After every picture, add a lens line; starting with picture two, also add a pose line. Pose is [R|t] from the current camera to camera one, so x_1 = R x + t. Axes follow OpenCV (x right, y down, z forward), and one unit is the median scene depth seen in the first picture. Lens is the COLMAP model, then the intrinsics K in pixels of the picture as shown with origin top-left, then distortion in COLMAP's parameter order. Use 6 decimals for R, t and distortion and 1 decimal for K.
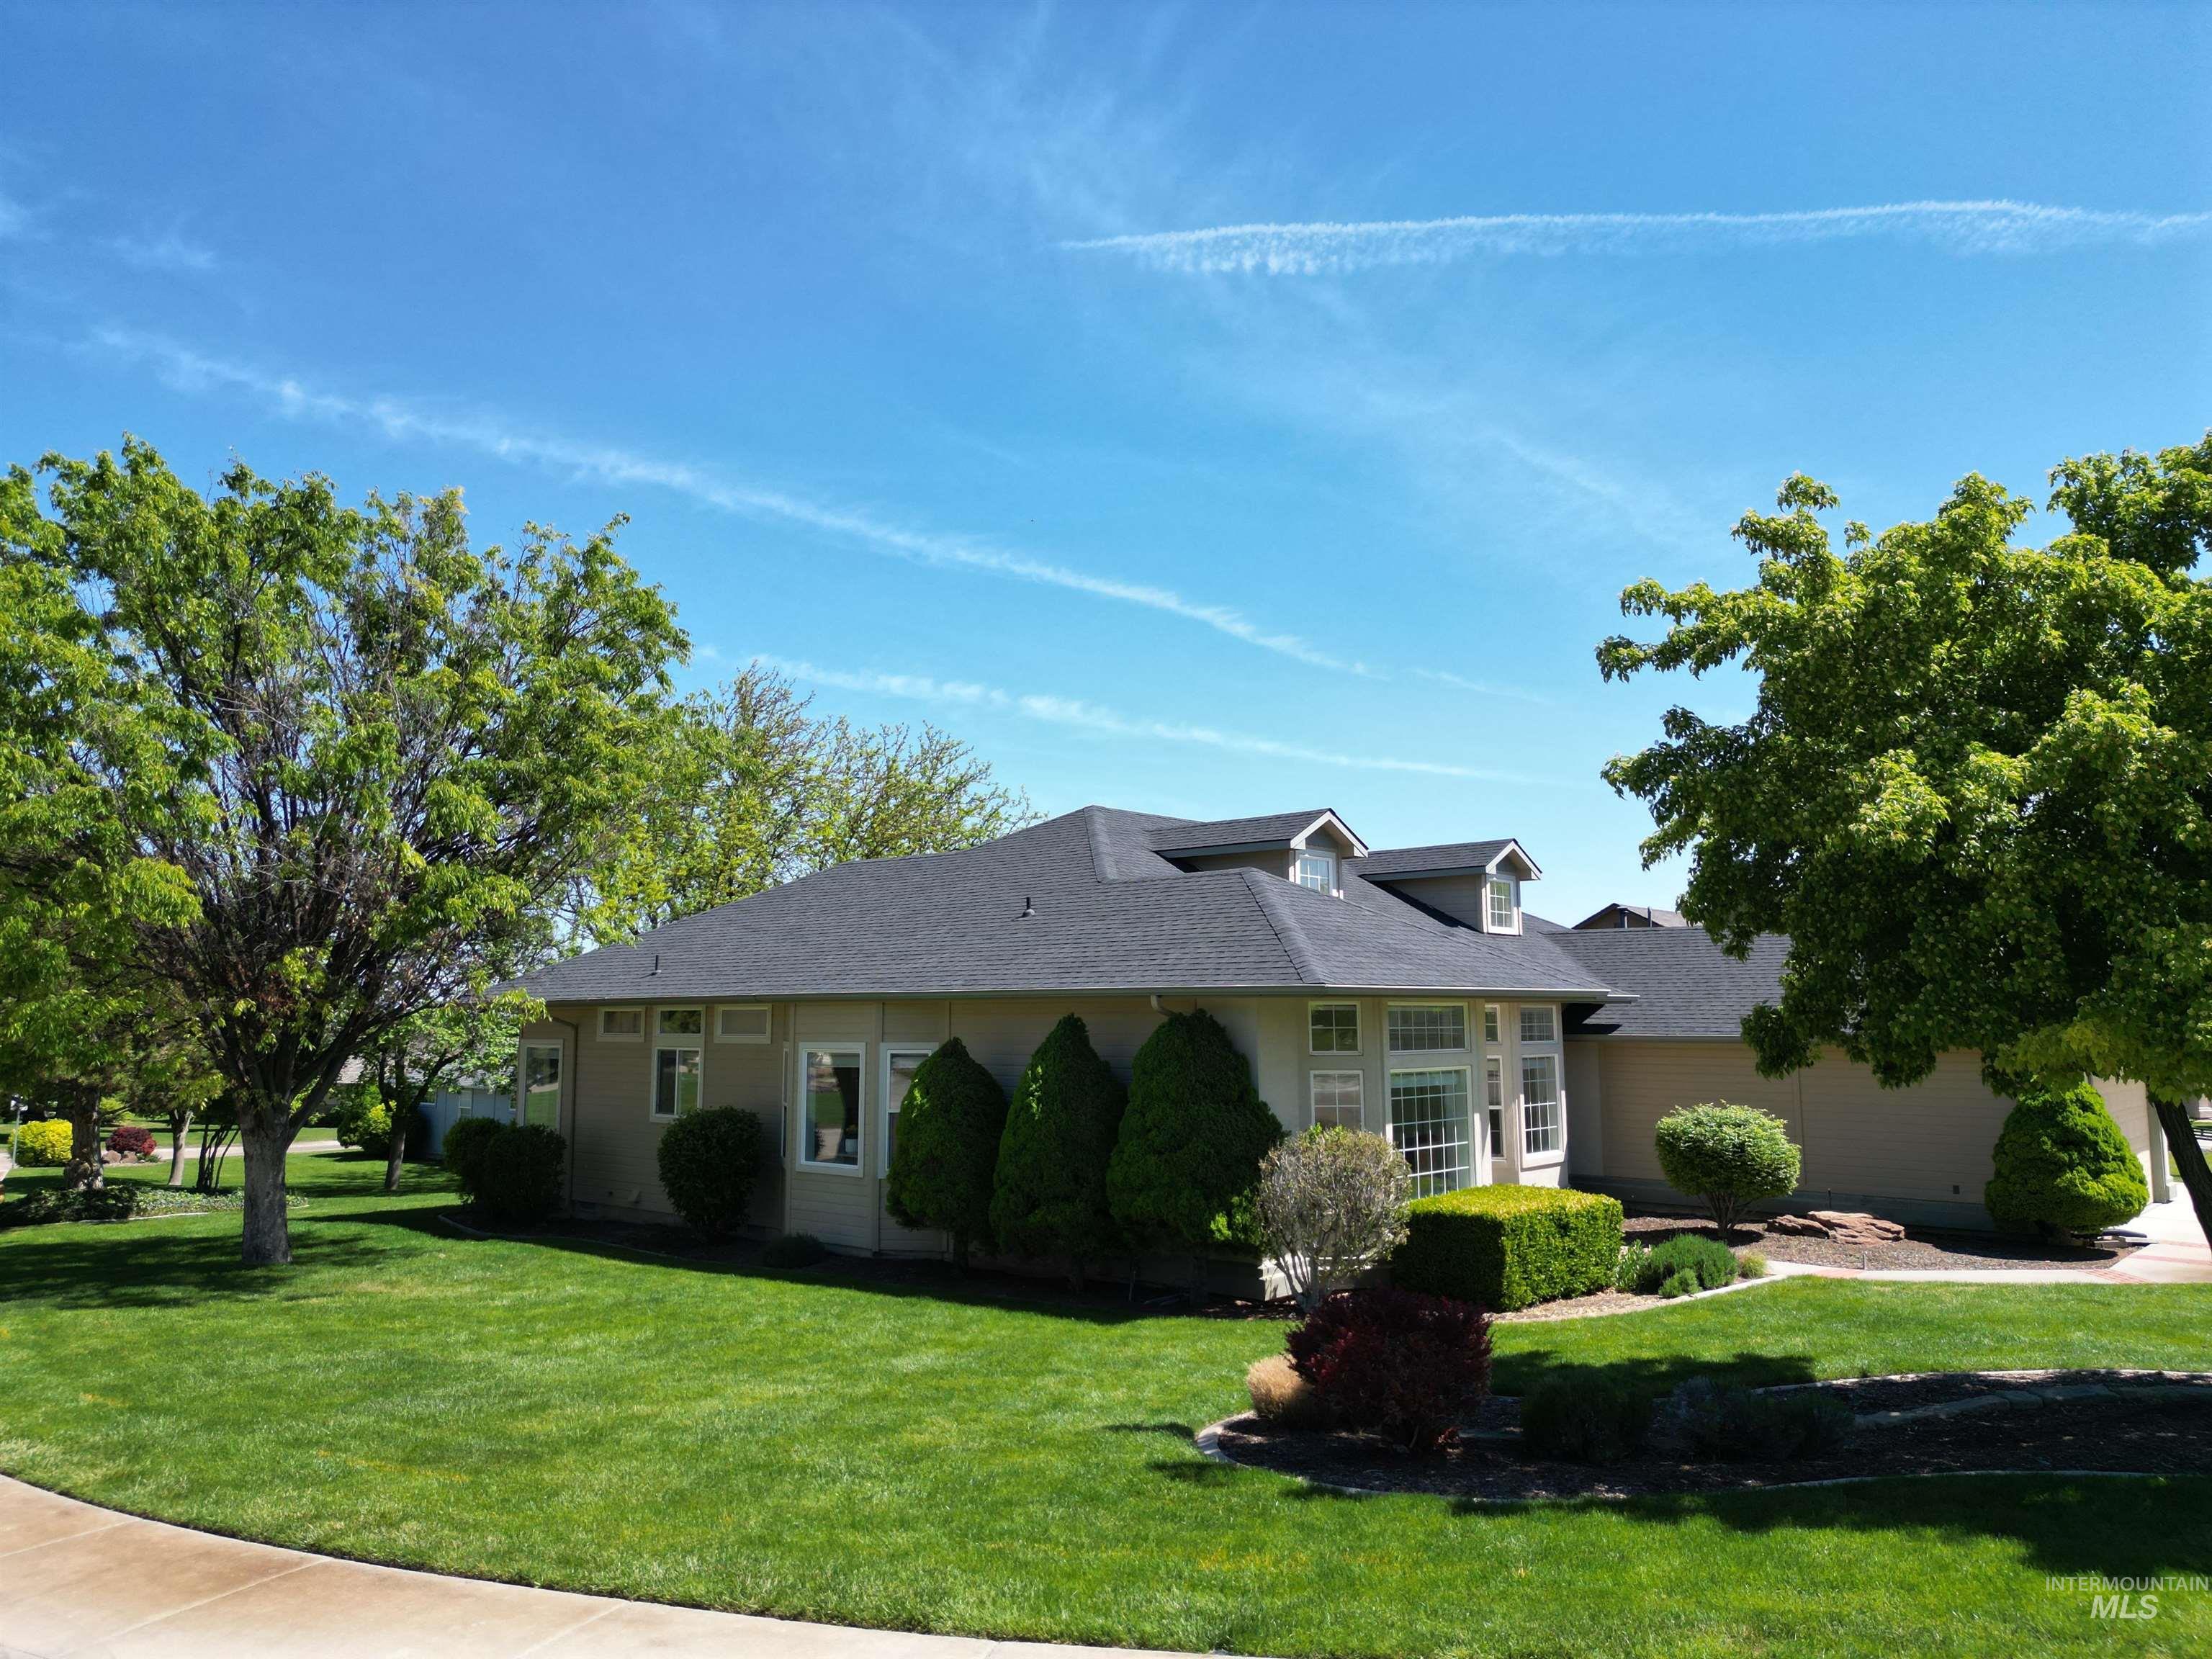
lens RADIAL K [[1393.8, 0, 1106.0], [0, 1393.8, 829.5], [0, 0, 1]] dist [0.002121, 0.002661]
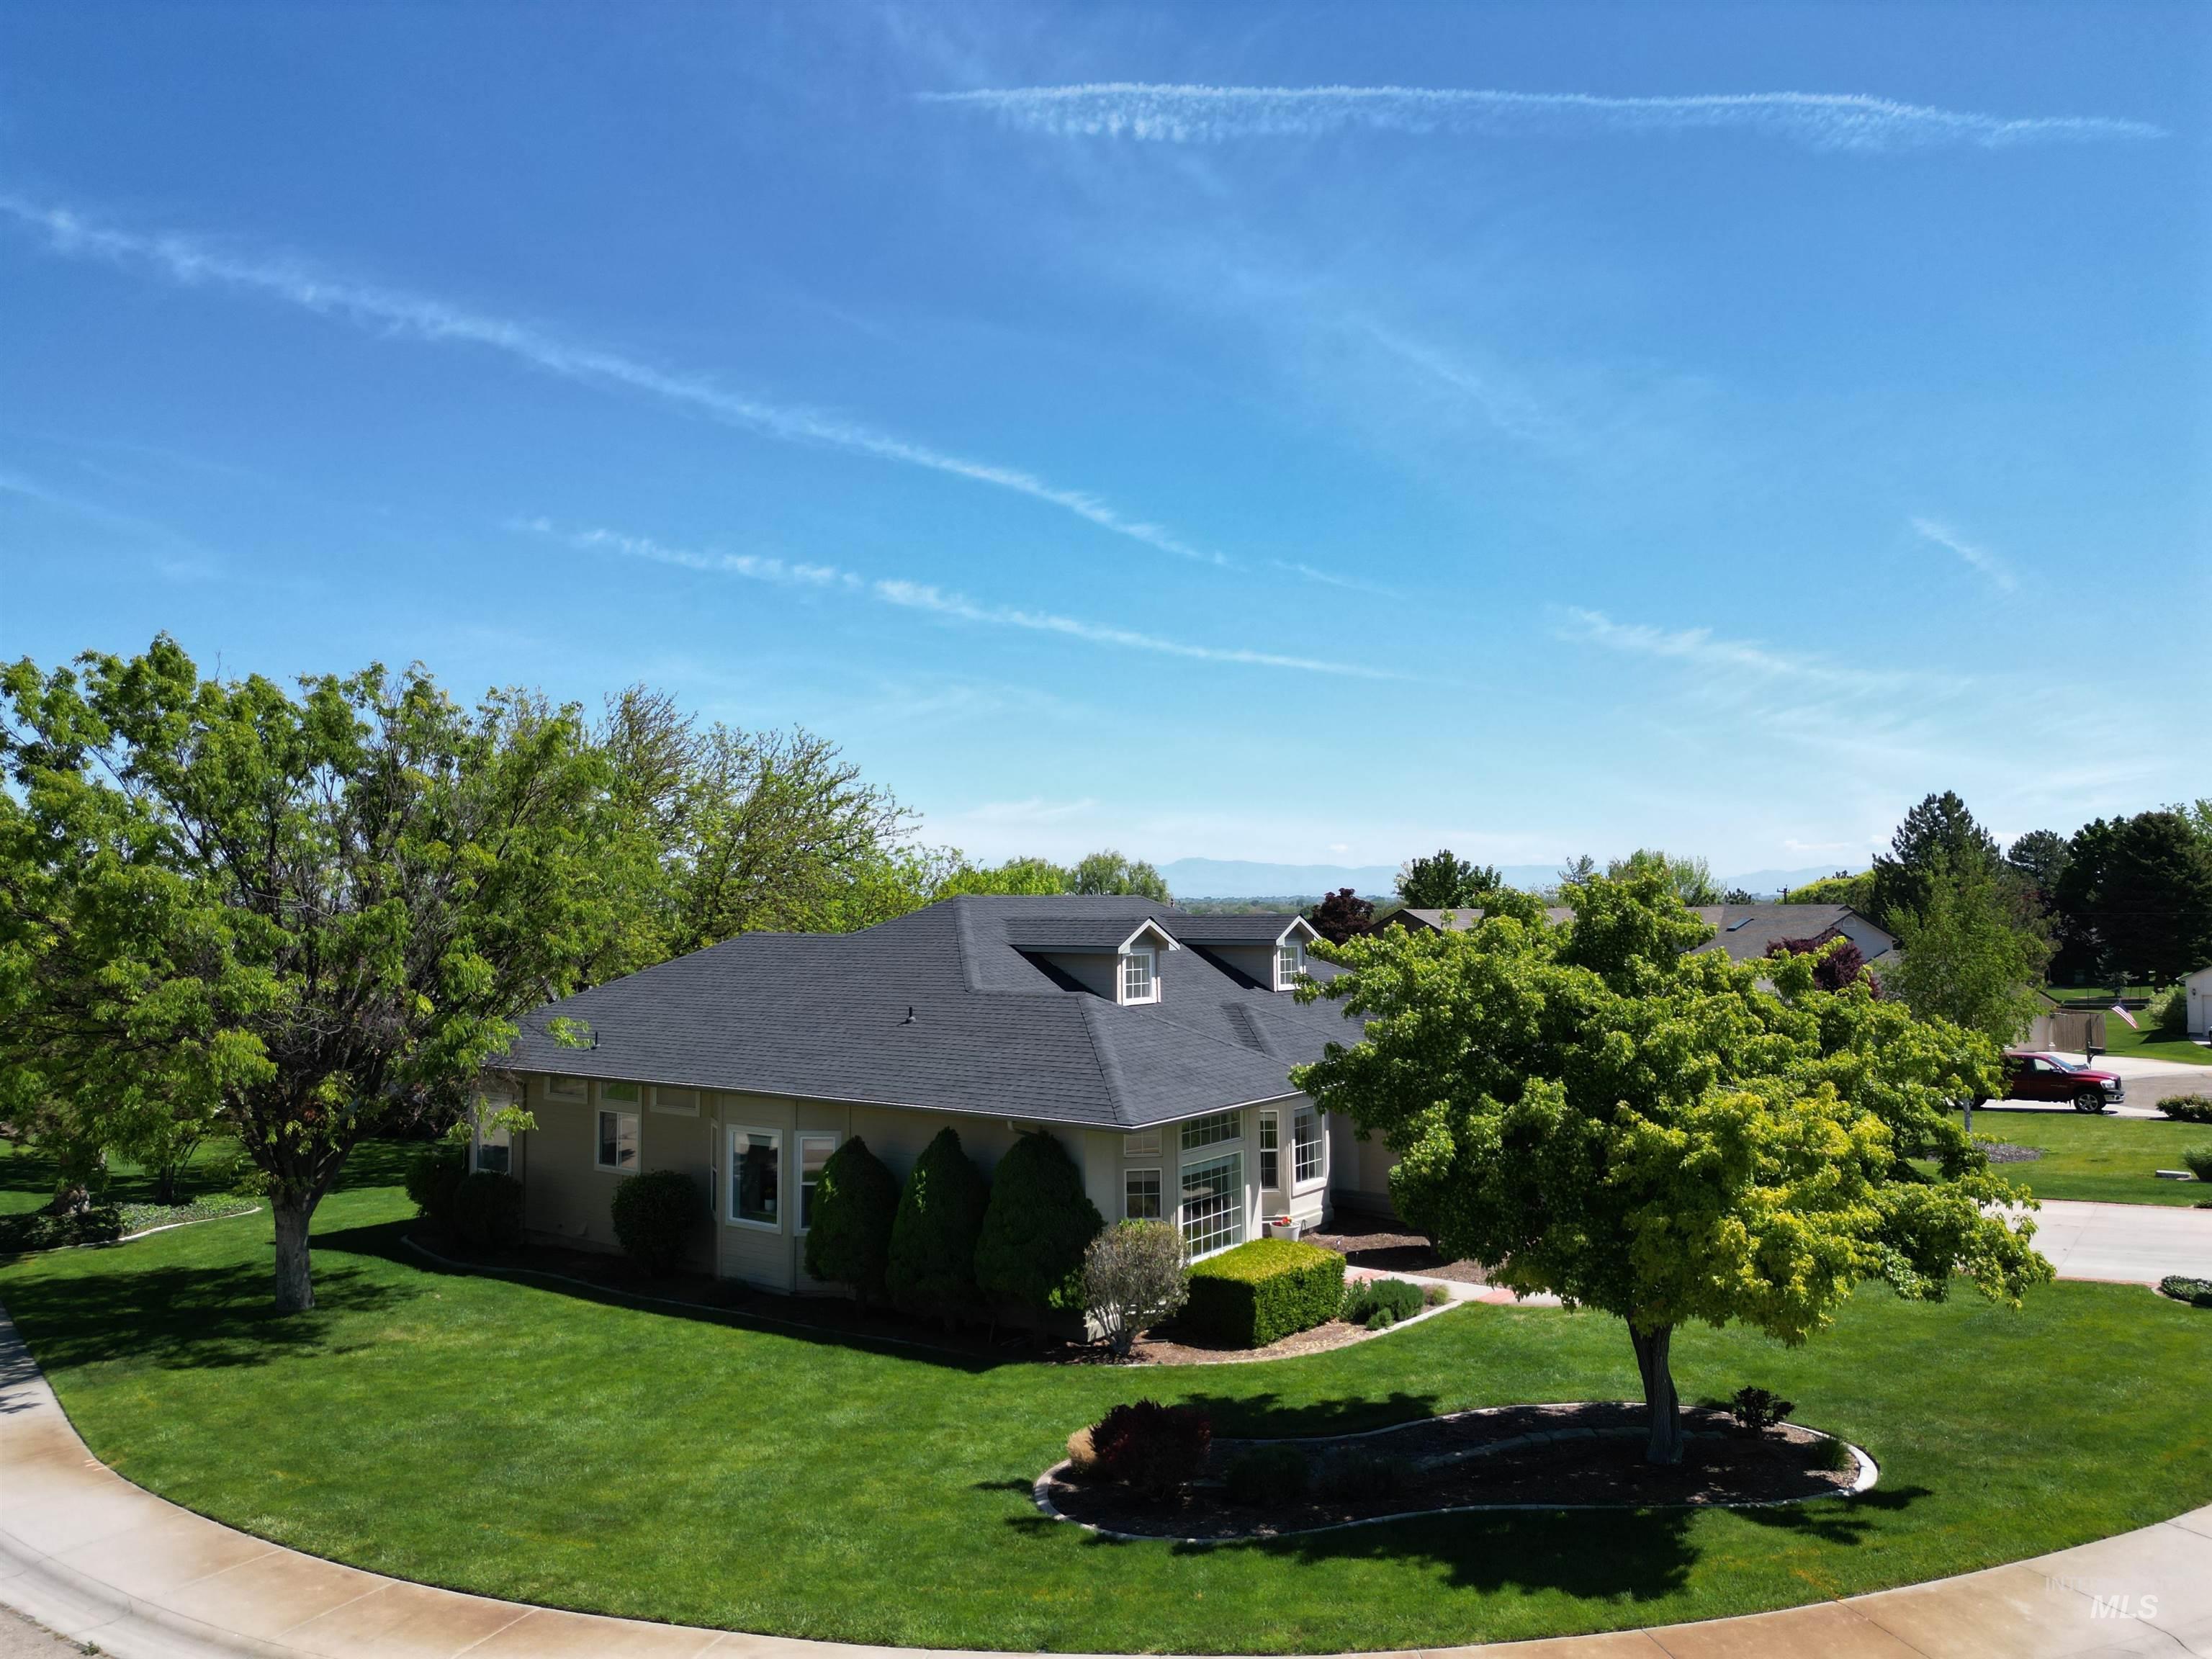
lens RADIAL K [[1423.3, 0, 1106.0], [0, 1423.3, 829.5], [0, 0, 1]] dist [0.000798, -0.004370]
pose [[0.994555, 0.009839, 0.103744, -0.018910], [-0.019402, 0.995609, 0.091577, -0.288085], [-0.102388, -0.093092, 0.990379, -0.344837]]
